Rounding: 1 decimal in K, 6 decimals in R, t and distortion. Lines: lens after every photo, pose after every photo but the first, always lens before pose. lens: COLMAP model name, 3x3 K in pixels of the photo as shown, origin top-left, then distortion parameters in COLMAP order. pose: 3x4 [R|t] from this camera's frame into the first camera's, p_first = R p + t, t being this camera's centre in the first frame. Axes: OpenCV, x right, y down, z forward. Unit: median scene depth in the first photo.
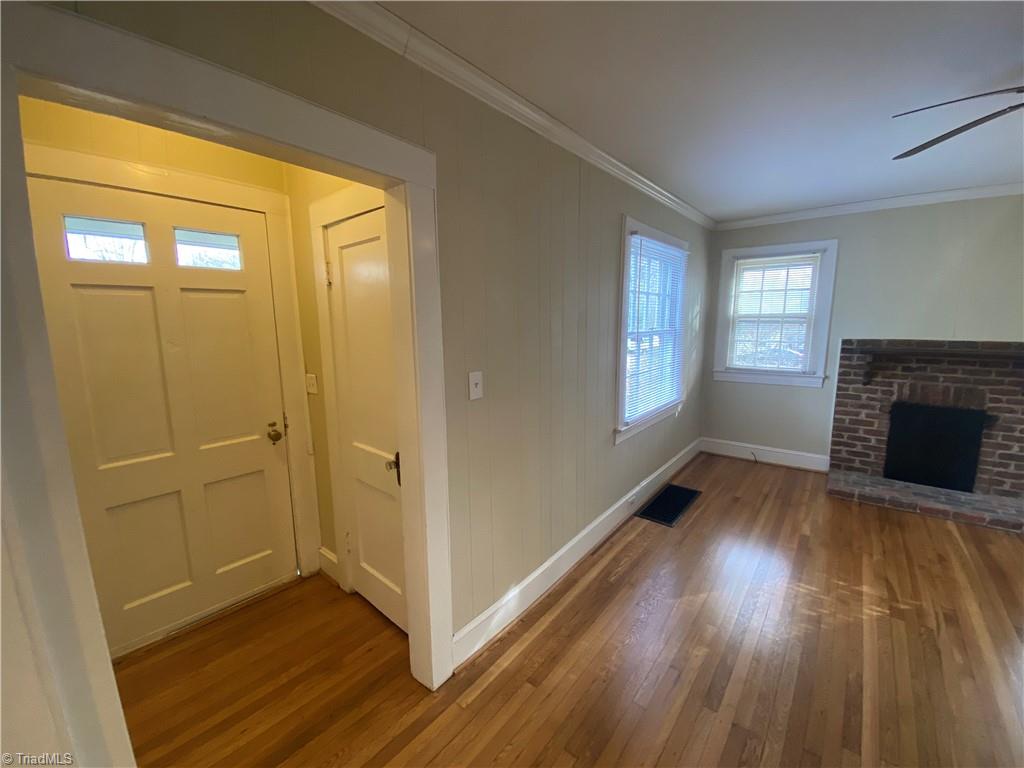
lens RADIAL K [[412.1, 0, 512.0], [0, 412.1, 384.0], [0, 0, 1]] dist [0.017986, -0.022502]
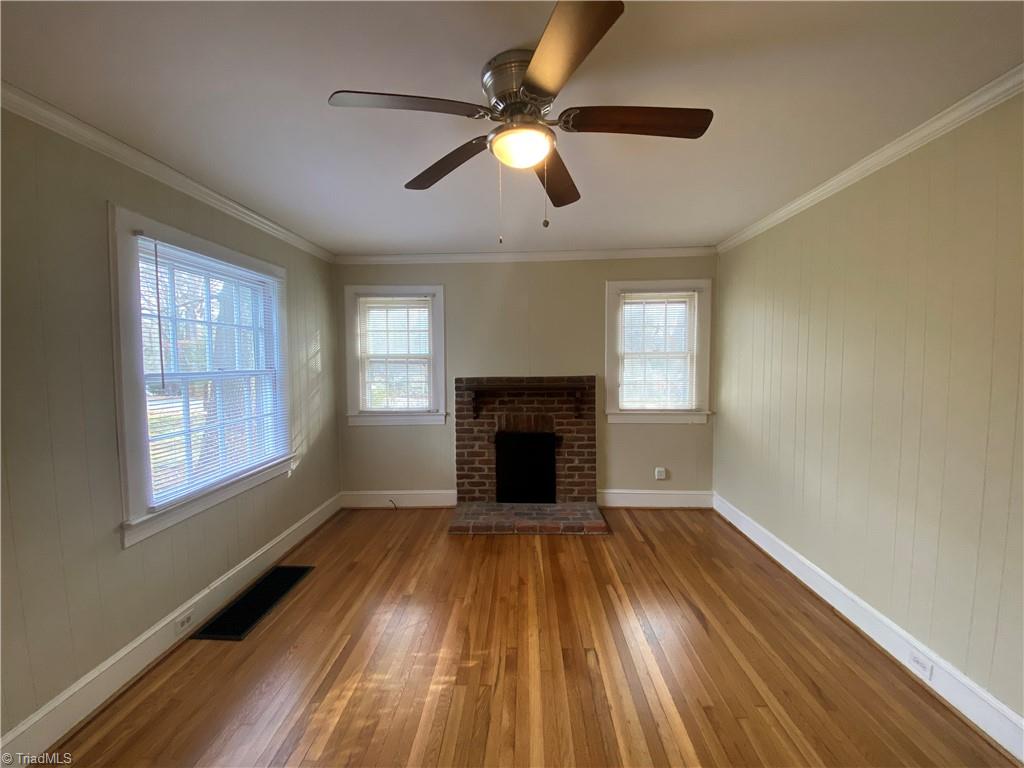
lens RADIAL K [[412.1, 0, 512.0], [0, 412.1, 384.0], [0, 0, 1]] dist [0.017986, -0.022502]
pose [[0.788675, -0.031342, 0.614011, 0.274503], [0.094020, 0.993101, -0.070073, -0.004253], [-0.607578, 0.112994, 0.786181, 0.079402]]
